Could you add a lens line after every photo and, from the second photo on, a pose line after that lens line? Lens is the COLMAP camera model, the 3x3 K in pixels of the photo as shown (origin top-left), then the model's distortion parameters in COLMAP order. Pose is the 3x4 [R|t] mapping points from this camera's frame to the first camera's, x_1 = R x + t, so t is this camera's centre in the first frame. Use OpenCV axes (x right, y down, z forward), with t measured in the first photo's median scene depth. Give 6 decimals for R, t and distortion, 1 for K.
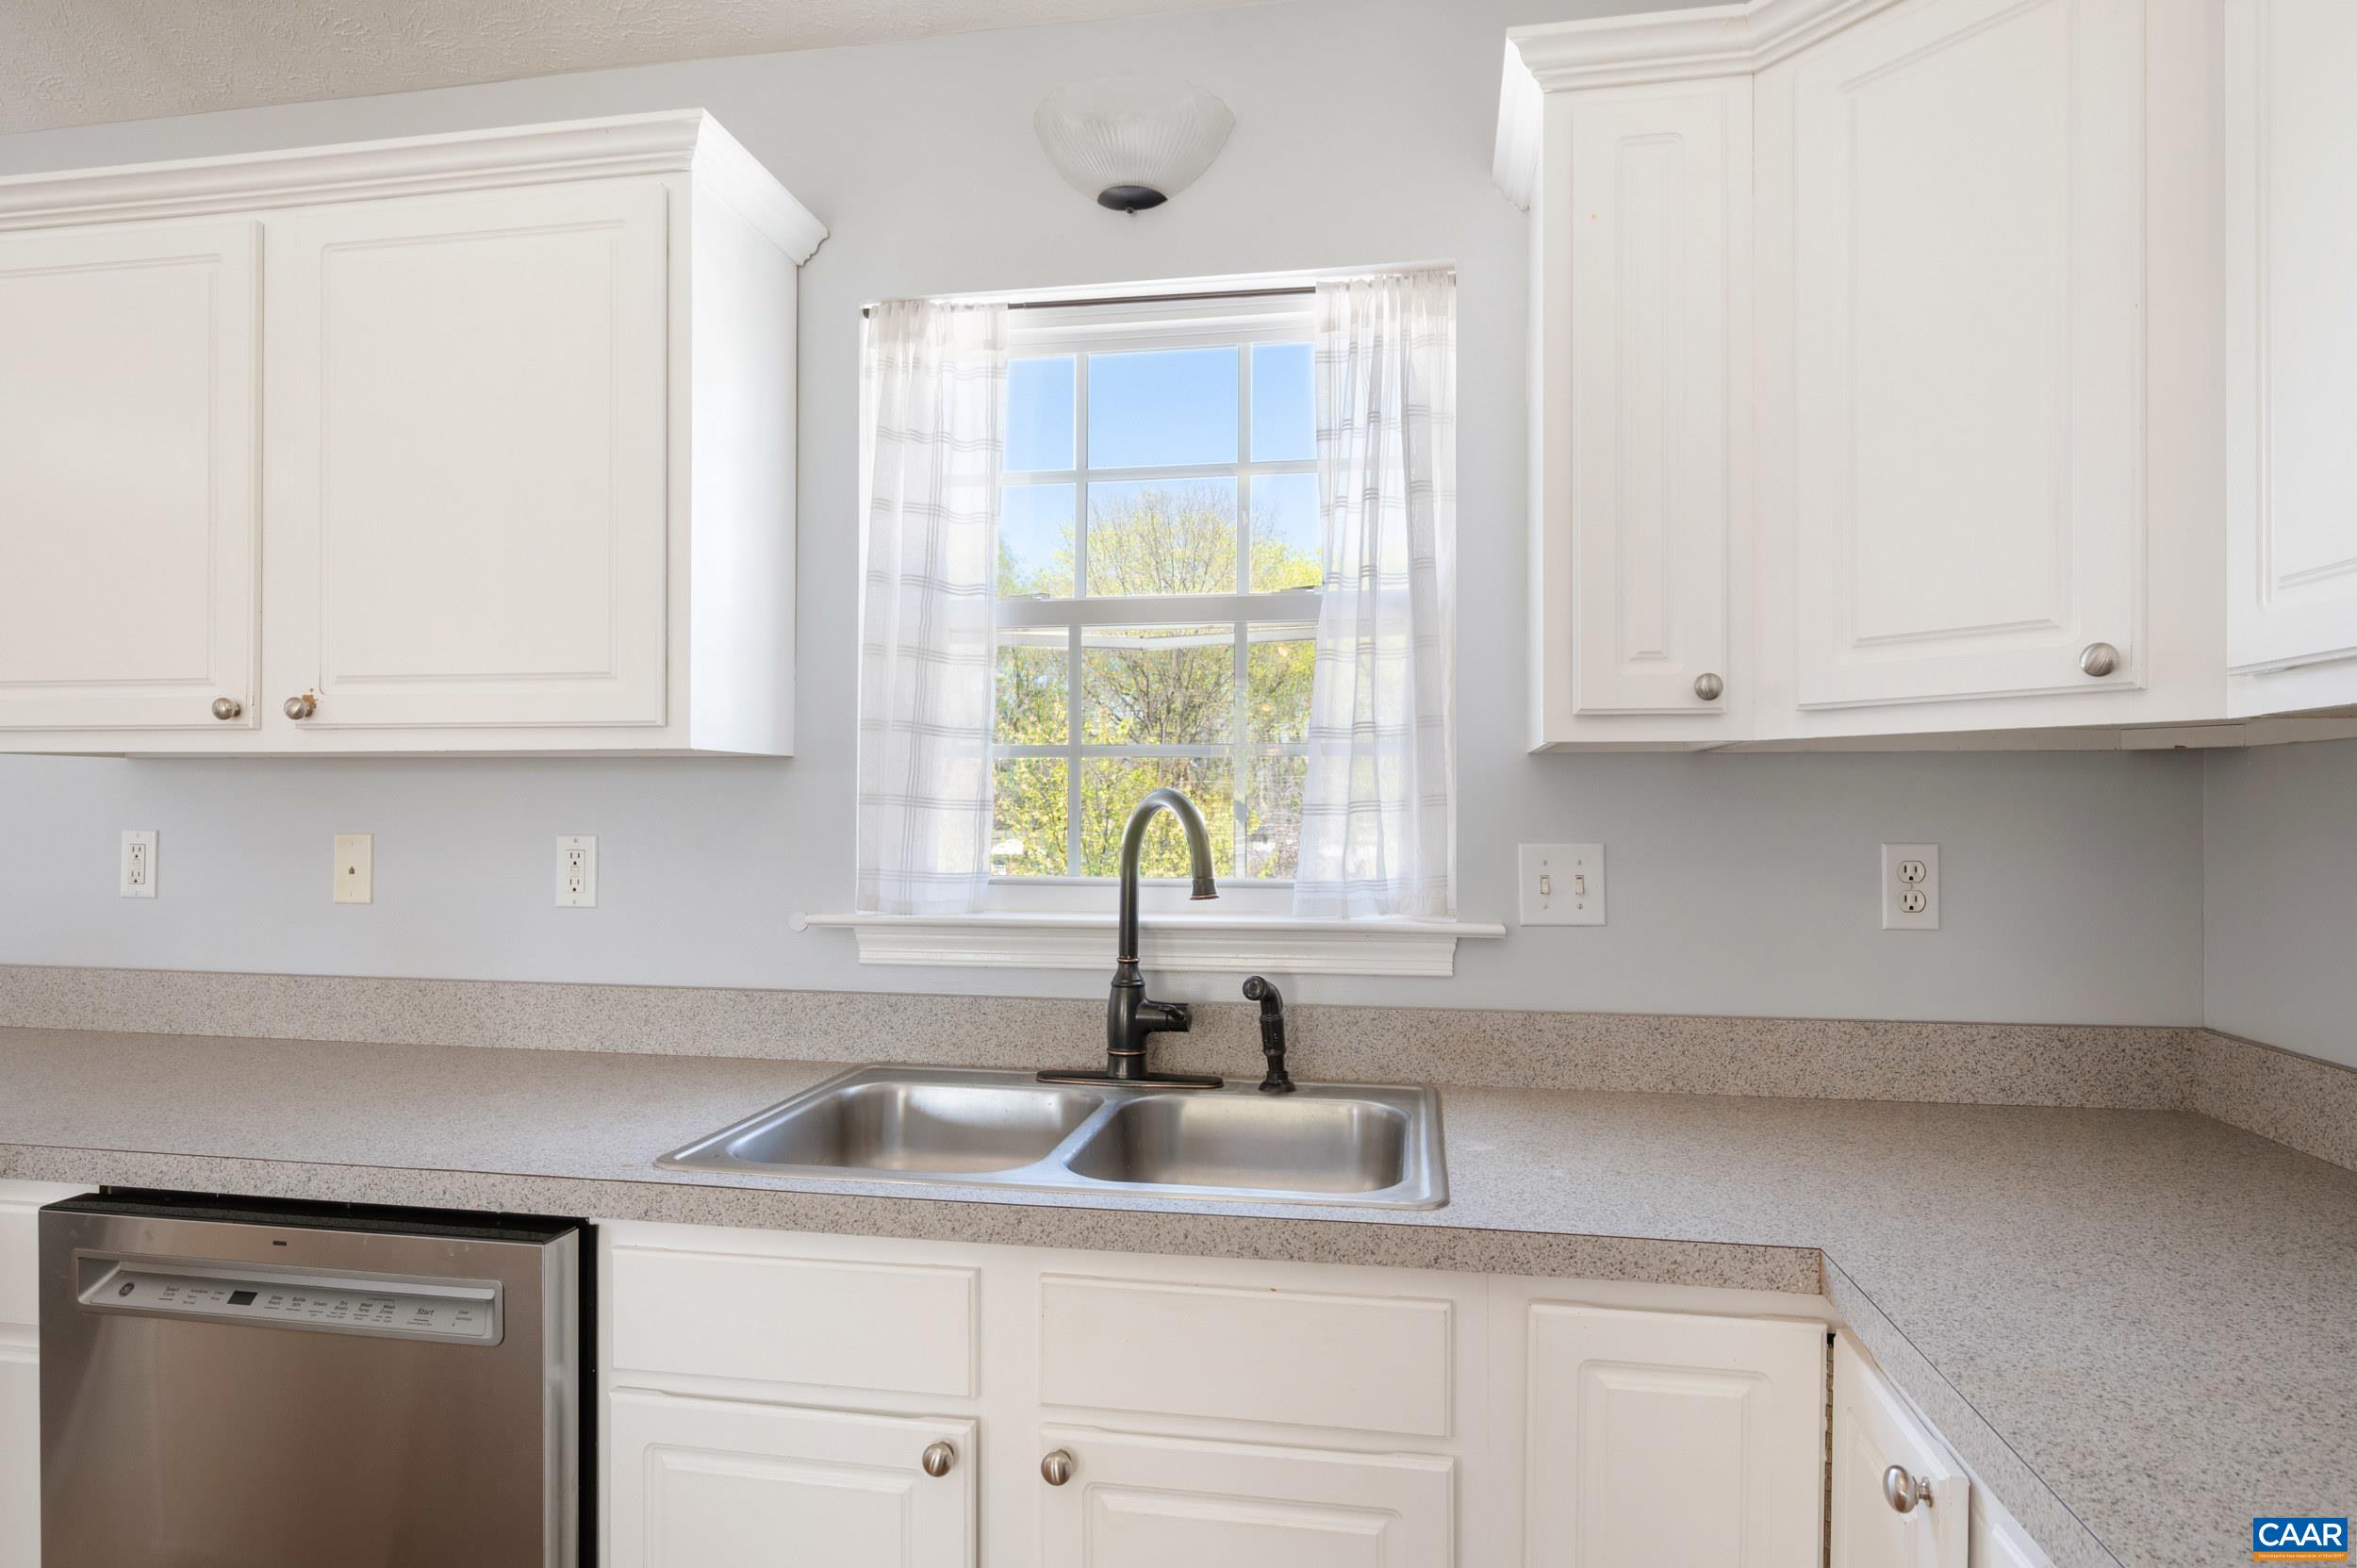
lens RADIAL K [[1308.0, 0, 1170.8], [0, 1308.0, 805.9], [0, 0, 1]] dist [-0.006510, -0.001392]
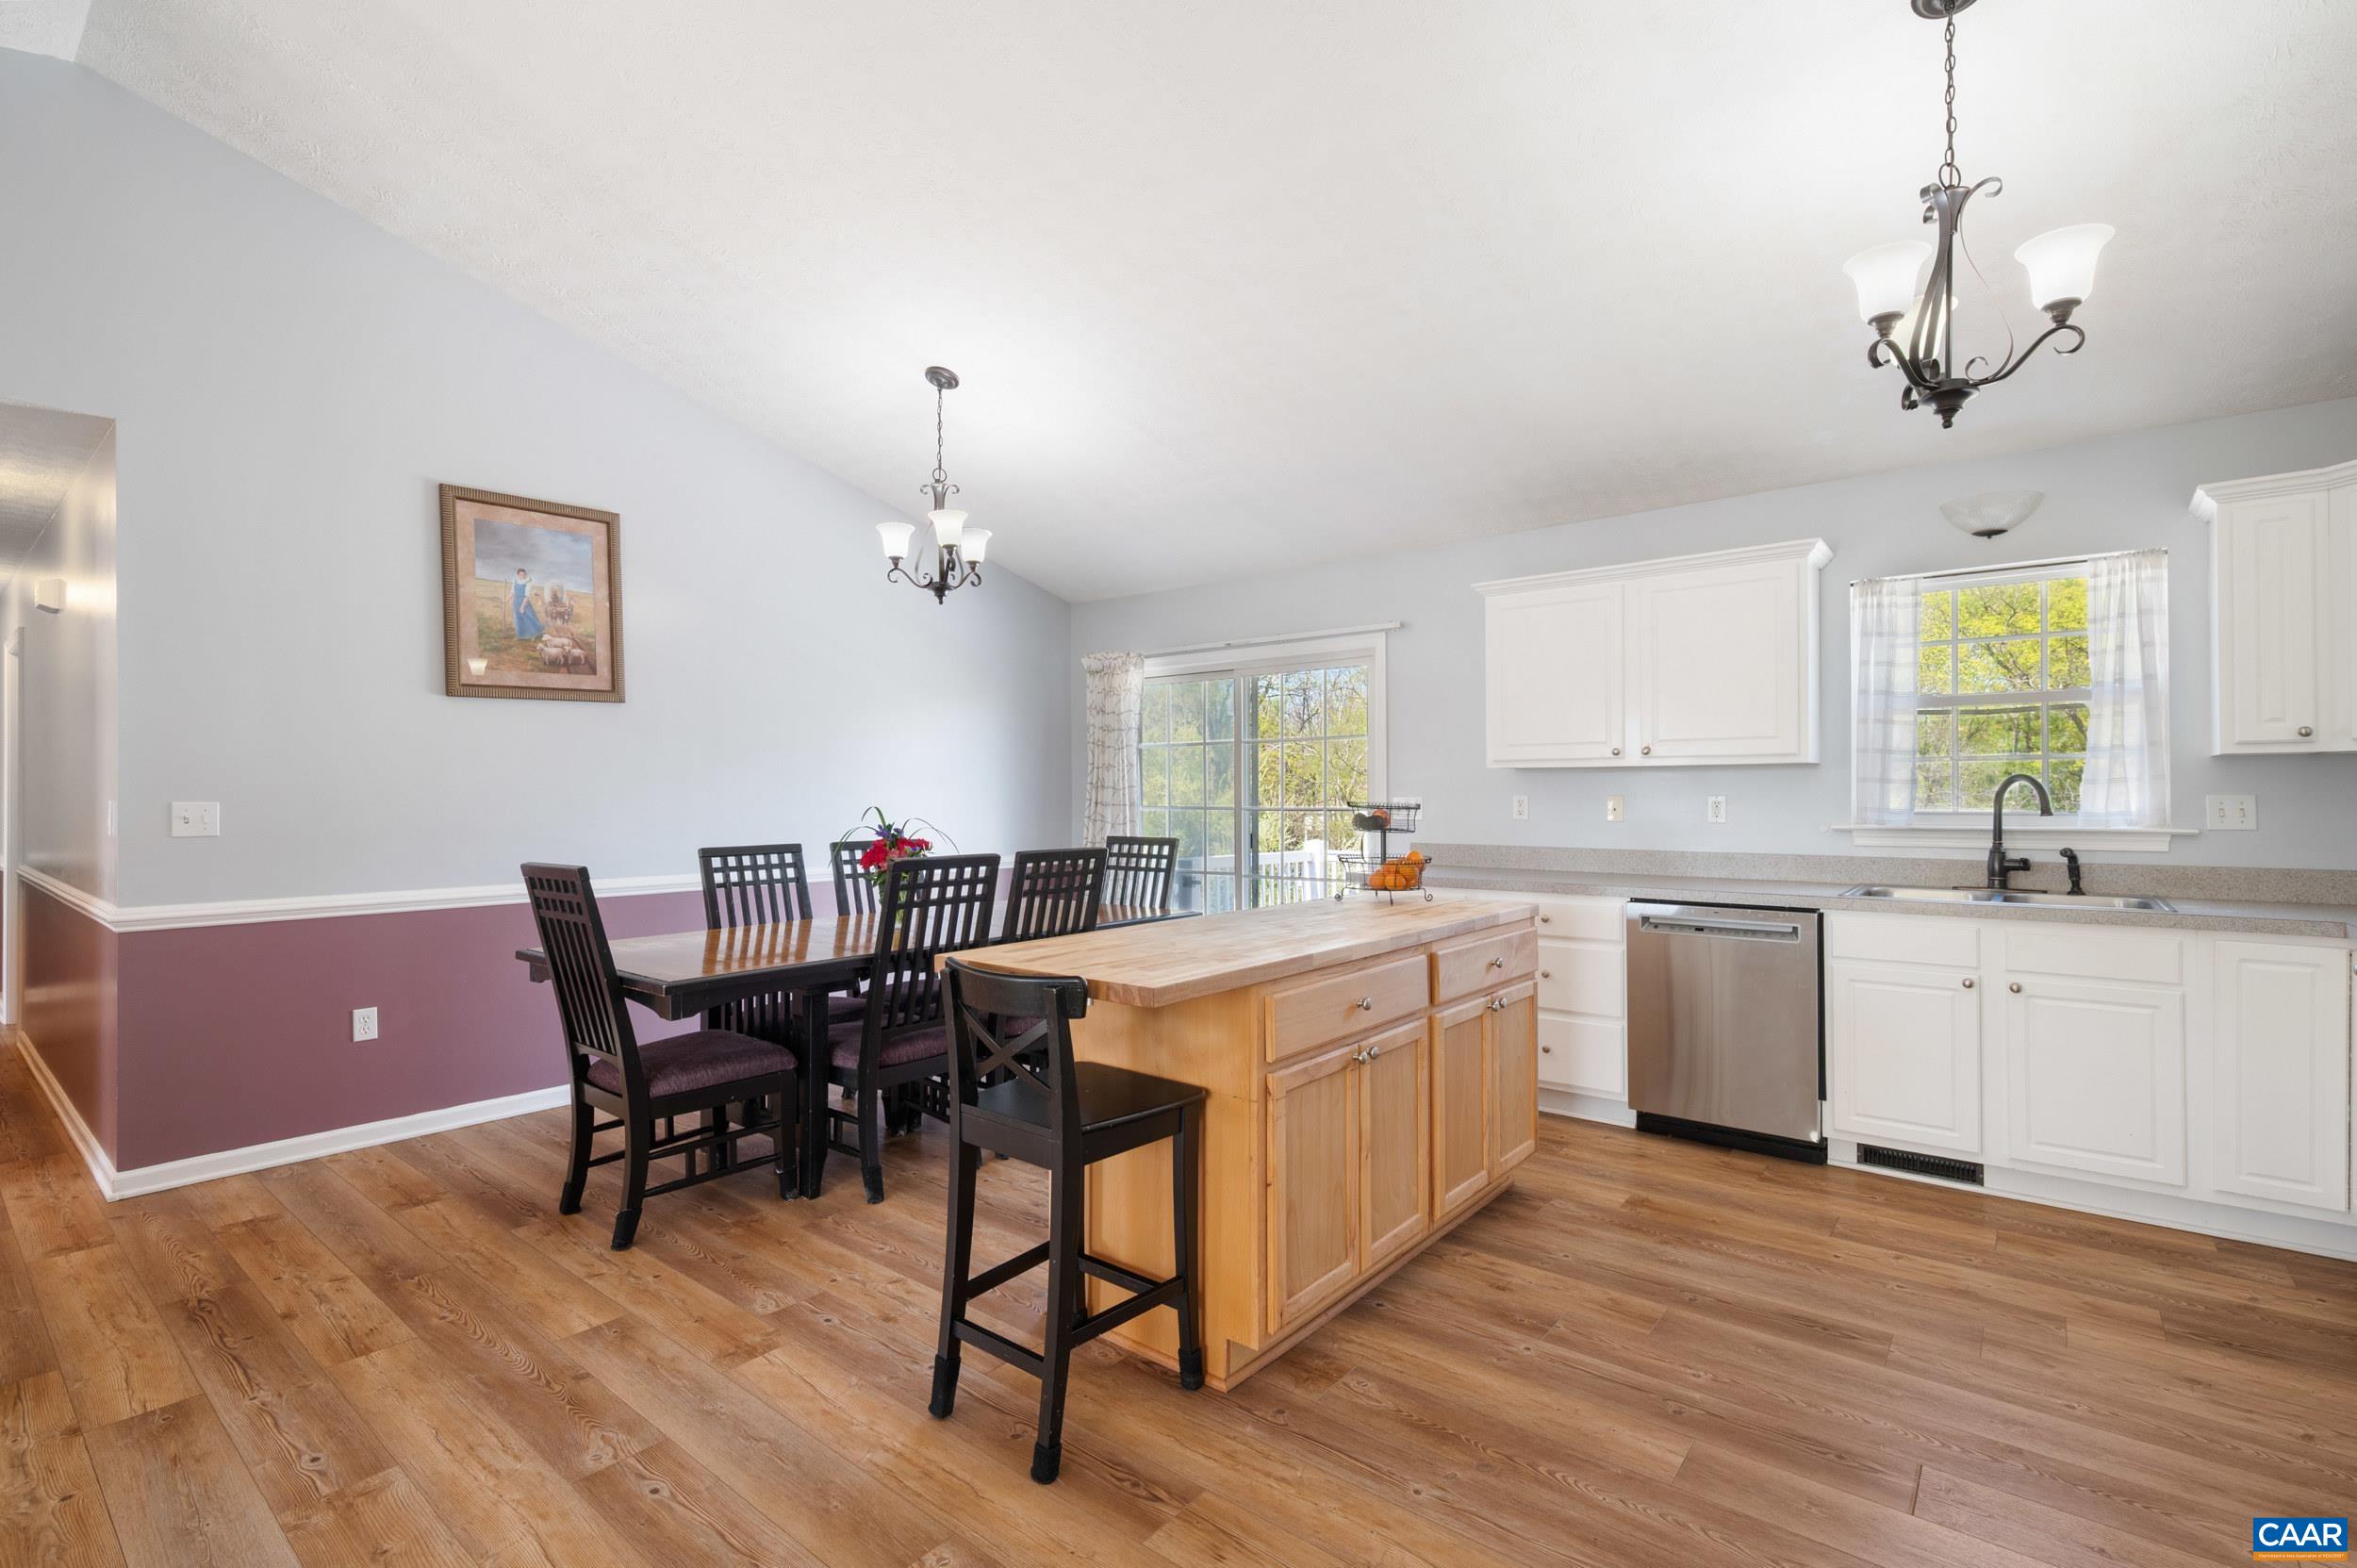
lens RADIAL K [[1072.9, 0, 1178.2], [0, 1072.9, 788.9], [0, 0, 1]] dist [-0.002988, 0.002288]
pose [[0.879253, -0.009031, -0.476269, -0.425006], [0.007663, 0.999959, -0.004813, 0.012428], [0.476293, 0.000582, 0.879286, -1.518742]]
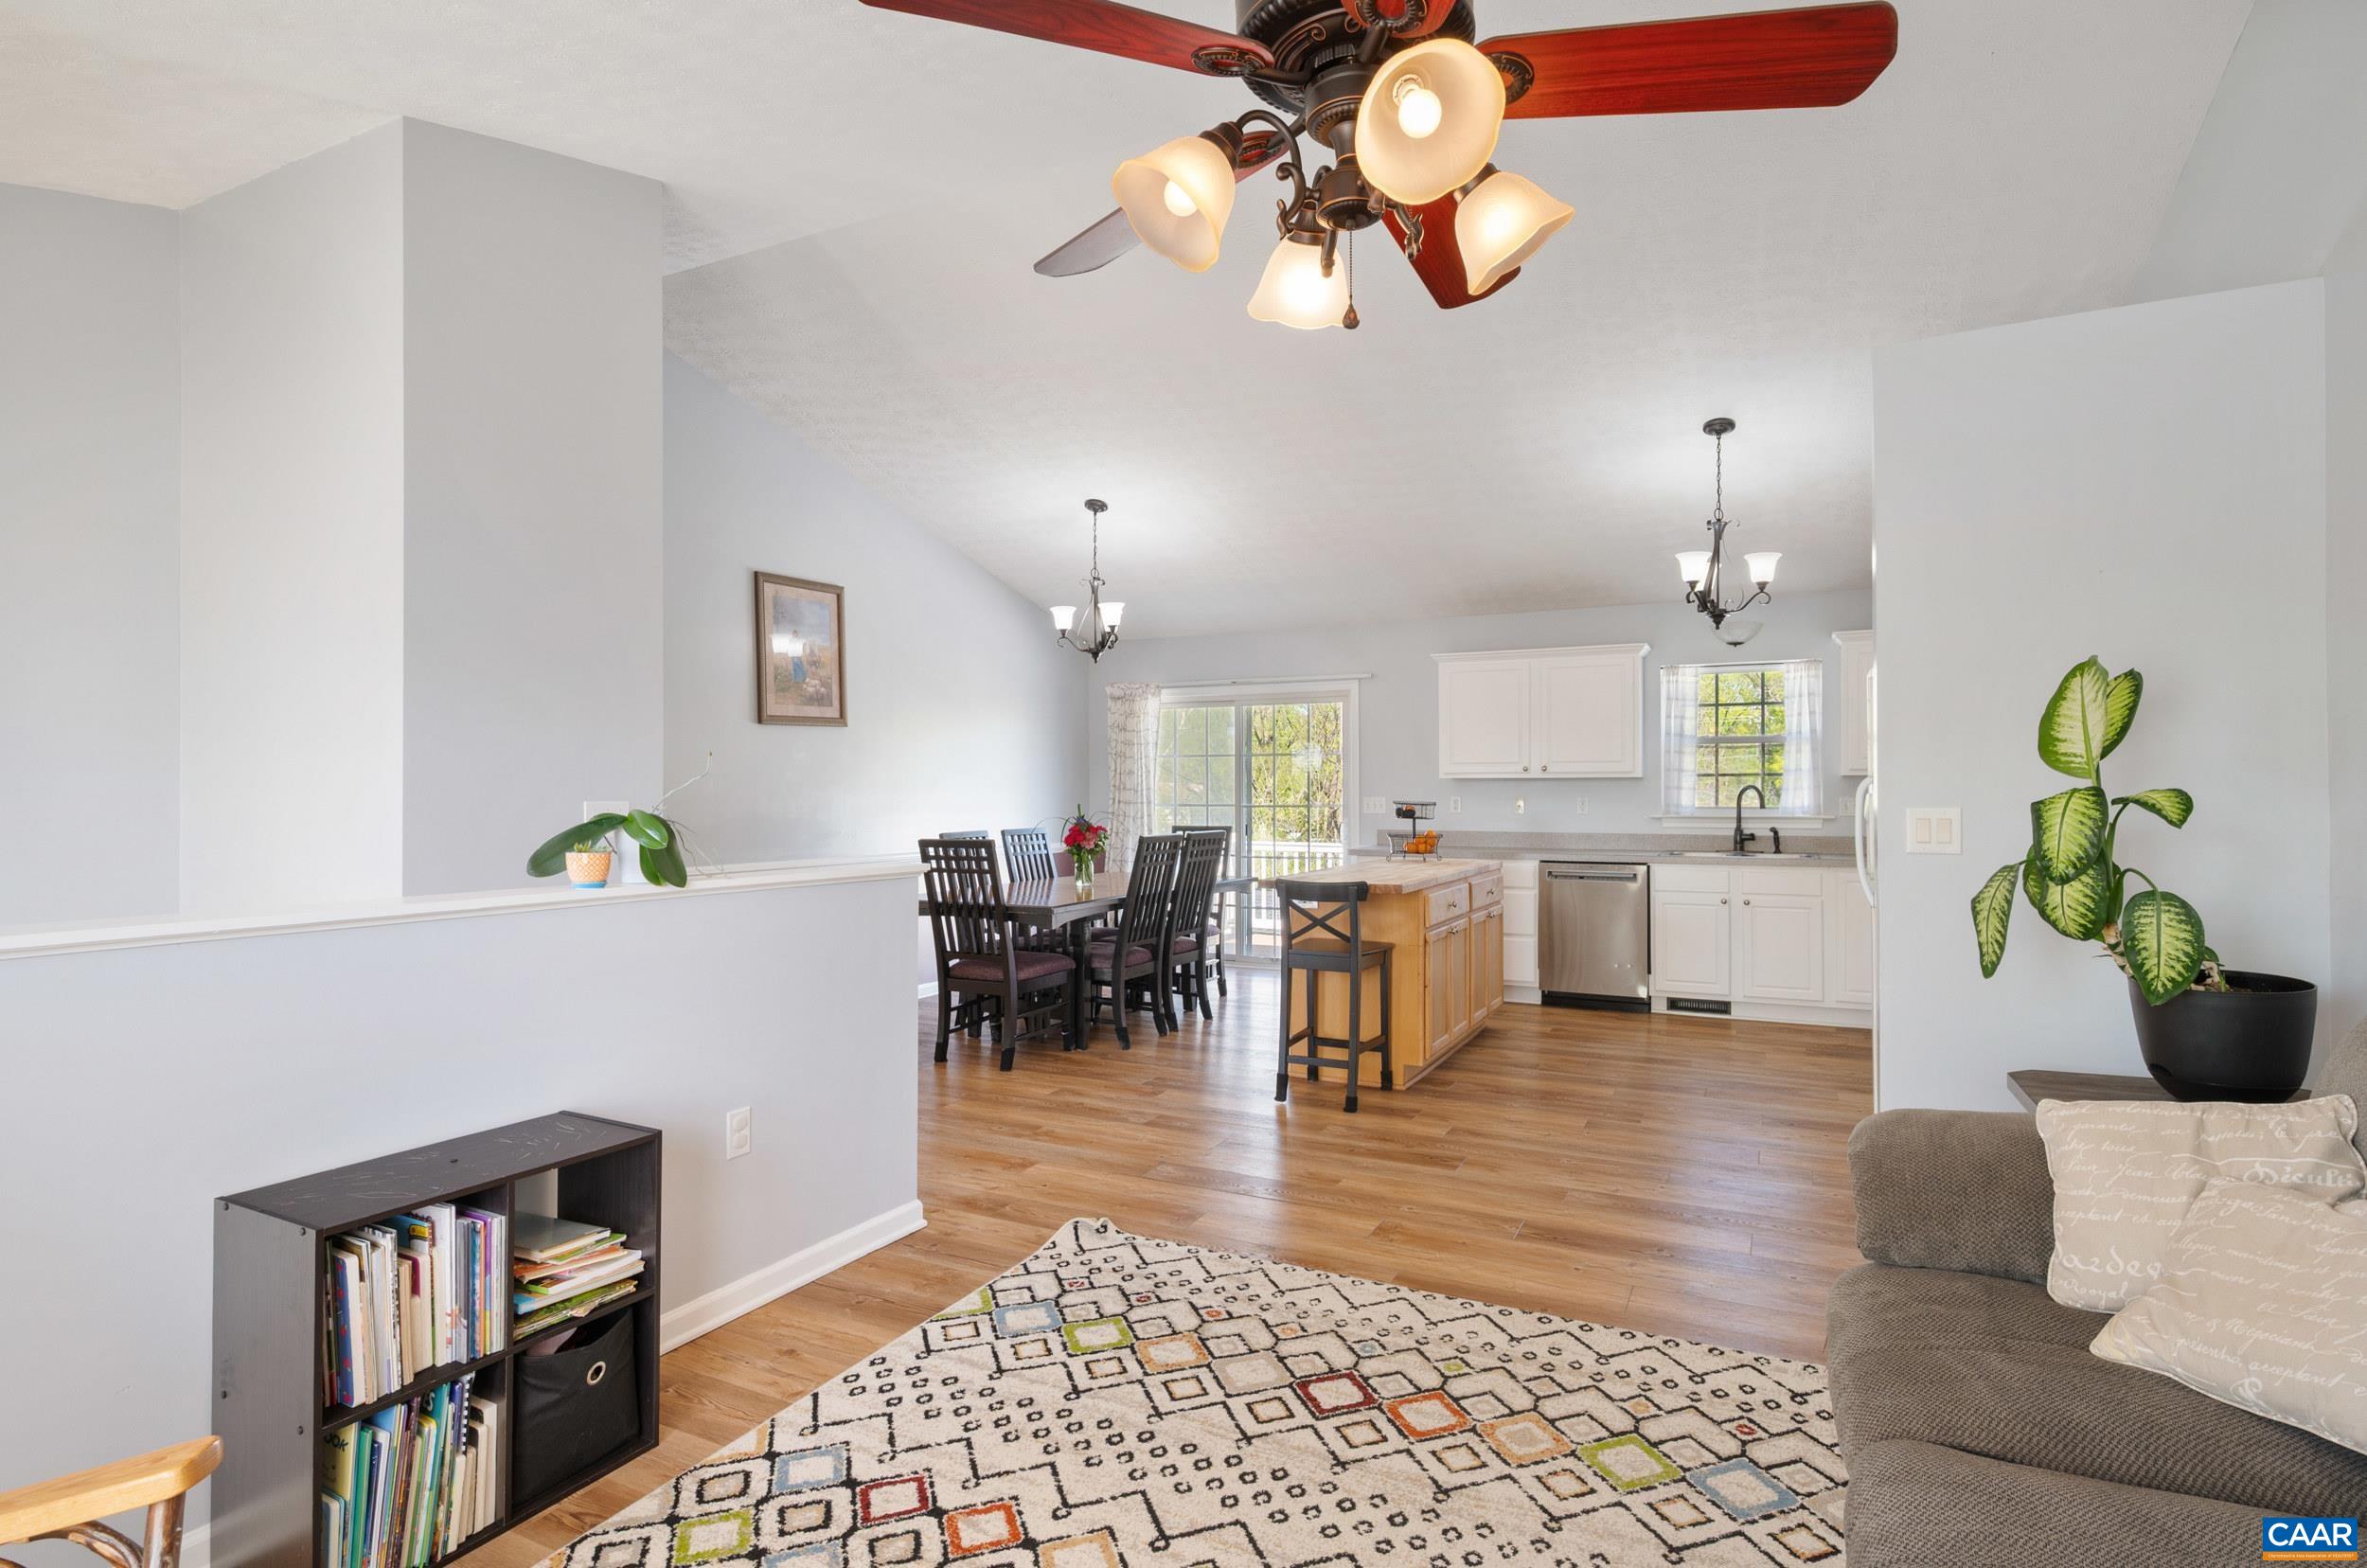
lens RADIAL K [[1195.7, 0, 1186.3], [0, 1195.7, 790.8], [0, 0, 1]] dist [-0.001081, 0.003857]
pose [[0.961677, -0.005403, -0.274133, -0.688664], [0.005637, 0.999984, 0.000065, -0.003456], [0.274129, -0.001608, 0.961692, -3.219005]]
